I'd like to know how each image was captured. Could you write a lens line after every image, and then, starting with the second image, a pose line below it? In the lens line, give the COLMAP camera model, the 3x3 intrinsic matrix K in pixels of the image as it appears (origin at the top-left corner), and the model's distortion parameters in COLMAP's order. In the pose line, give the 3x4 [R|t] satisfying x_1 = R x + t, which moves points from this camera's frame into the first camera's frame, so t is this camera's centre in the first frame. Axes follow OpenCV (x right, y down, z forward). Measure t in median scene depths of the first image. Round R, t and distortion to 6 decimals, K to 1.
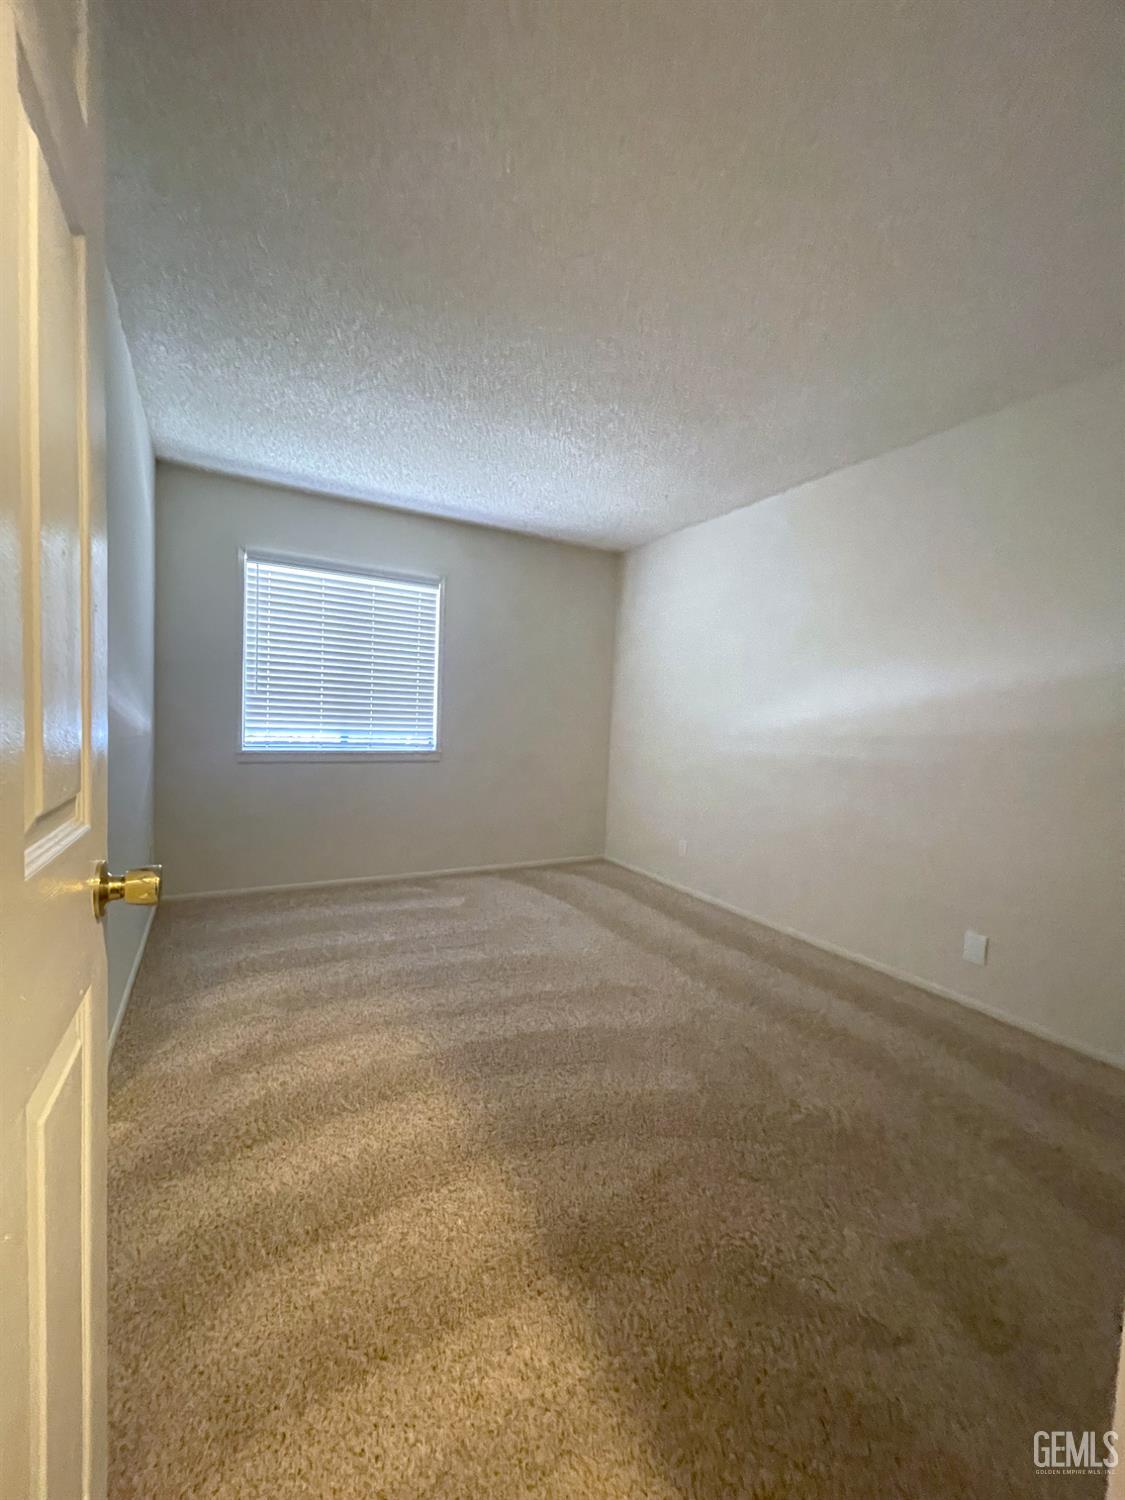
lens RADIAL K [[604.7, 0, 562.5], [0, 604.7, 750.0], [0, 0, 1]] dist [-0.000560, -0.000070]
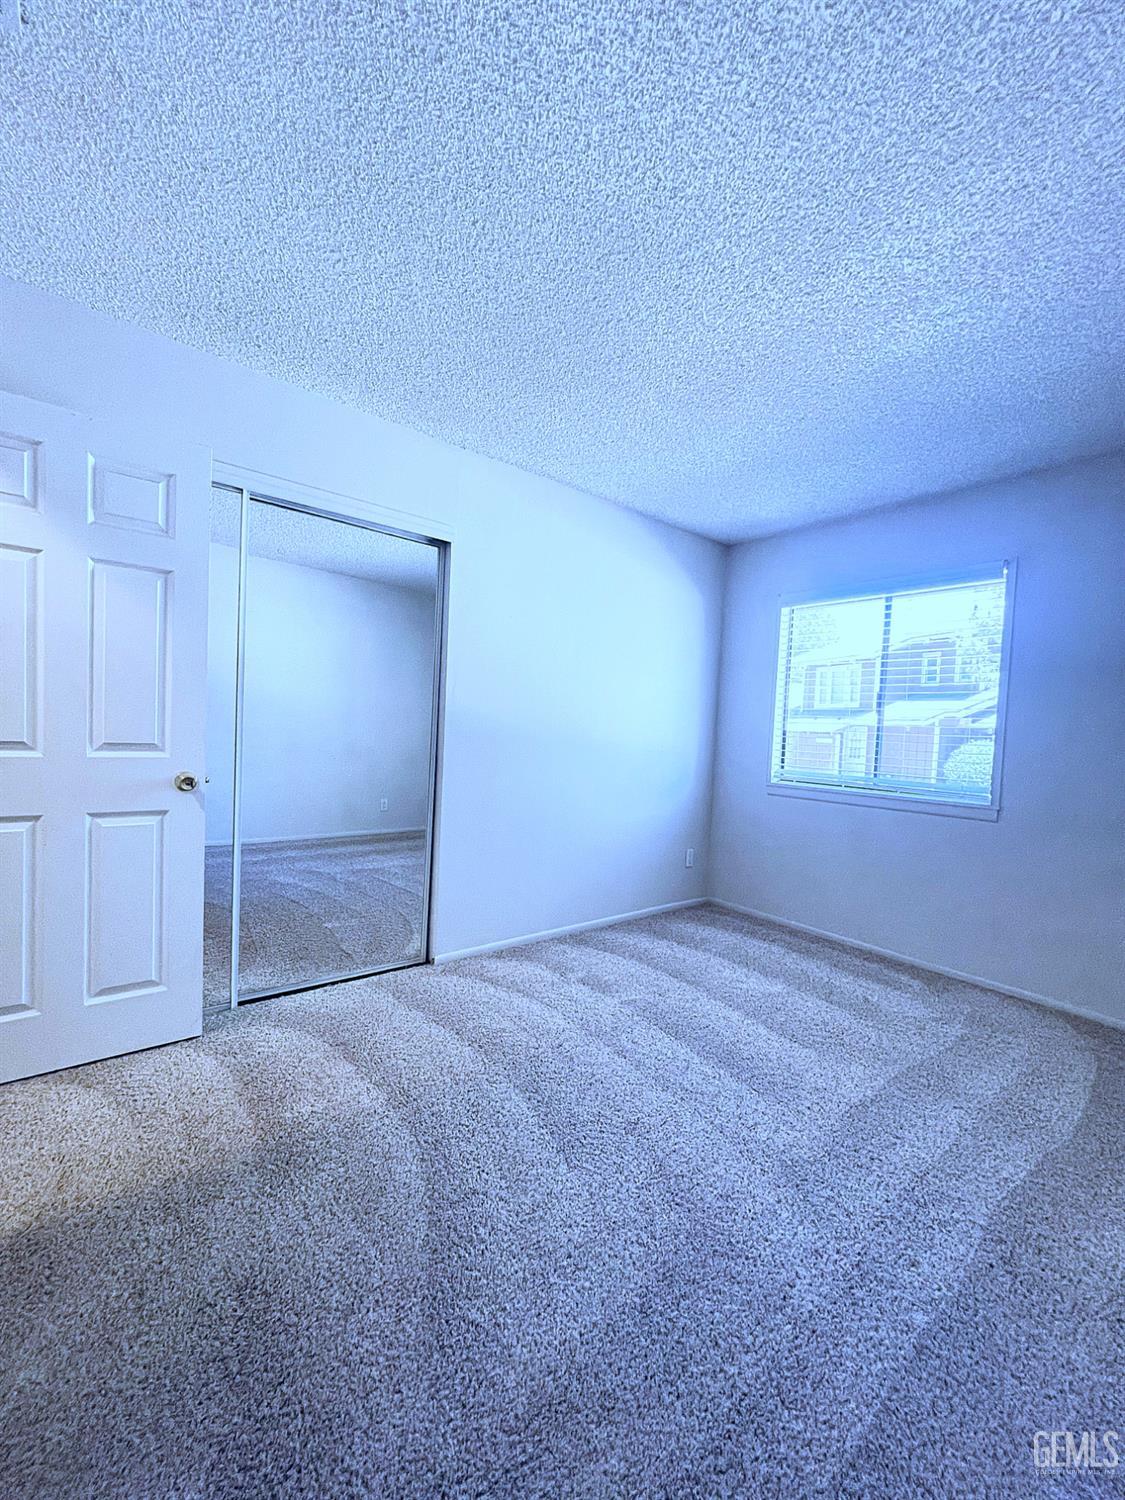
lens RADIAL K [[598.8, 0, 562.5], [0, 598.8, 750.0], [0, 0, 1]] dist [0.011900, -0.000027]
pose [[0.166709, 0.007144, -0.985980, 0.483348], [-0.084325, 0.996413, -0.007038, -0.024768], [0.982394, 0.084316, 0.166713, 0.449085]]
